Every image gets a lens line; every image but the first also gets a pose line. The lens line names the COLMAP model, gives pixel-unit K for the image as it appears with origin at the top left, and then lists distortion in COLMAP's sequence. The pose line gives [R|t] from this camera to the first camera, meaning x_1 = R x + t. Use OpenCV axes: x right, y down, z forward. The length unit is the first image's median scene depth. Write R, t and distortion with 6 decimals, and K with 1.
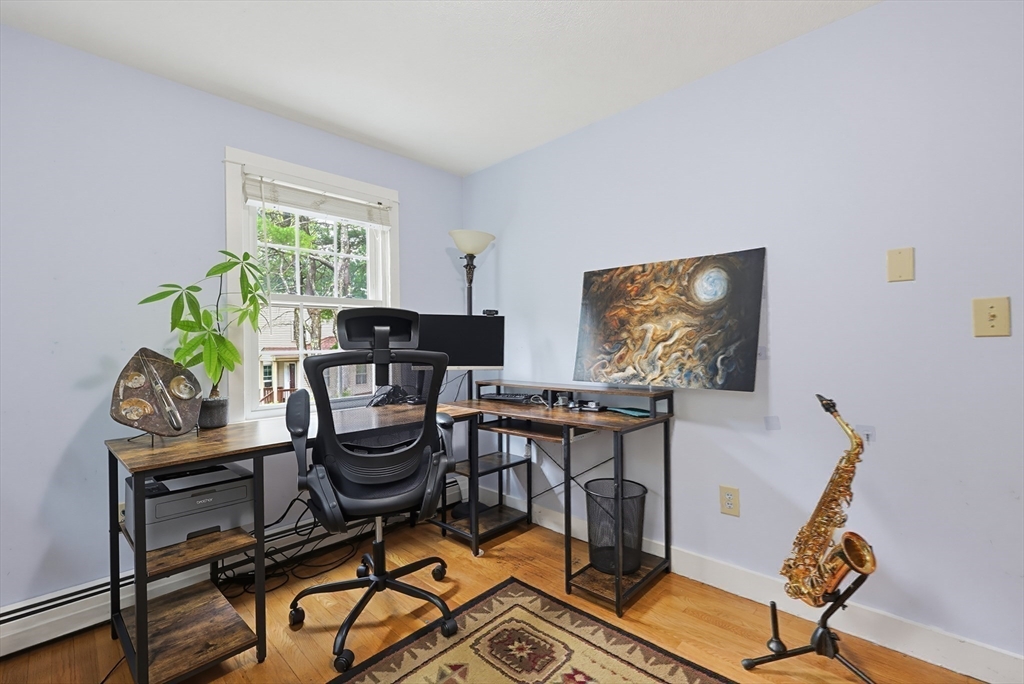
lens RADIAL K [[444.5, 0, 520.3], [0, 444.5, 337.3], [0, 0, 1]] dist [-0.001073, -0.000094]
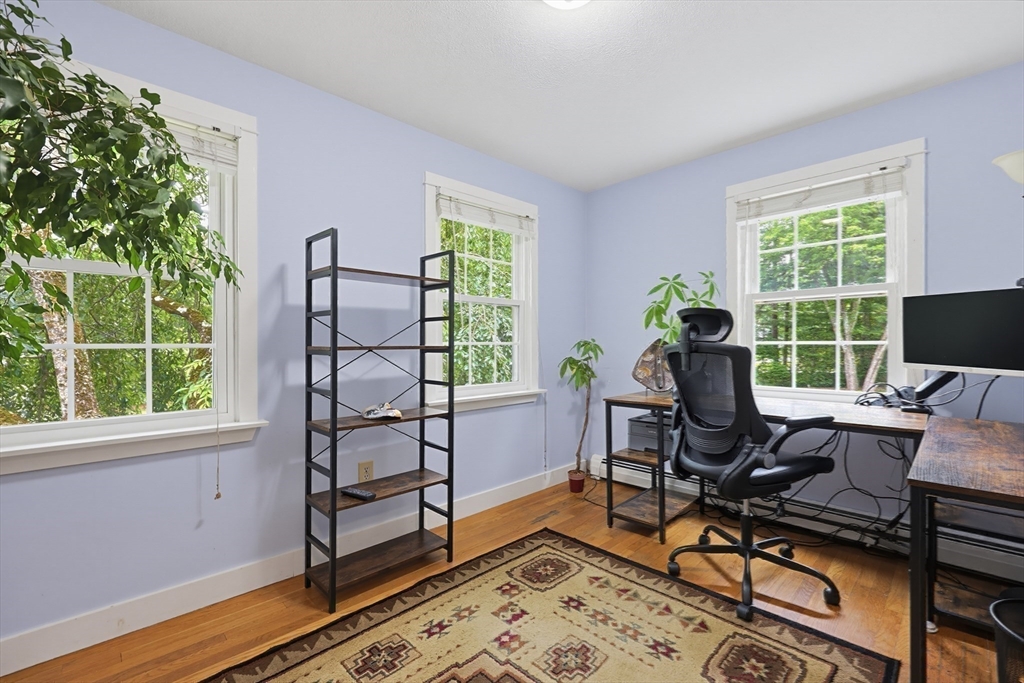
lens RADIAL K [[444.5, 0, 520.3], [0, 444.5, 336.8], [0, 0, 1]] dist [-0.001073, -0.000094]
pose [[-0.032374, 0.003168, -0.999471, 0.750183], [0.025120, 0.999682, 0.002355, -0.000712], [0.999160, -0.025030, -0.032443, 0.448893]]
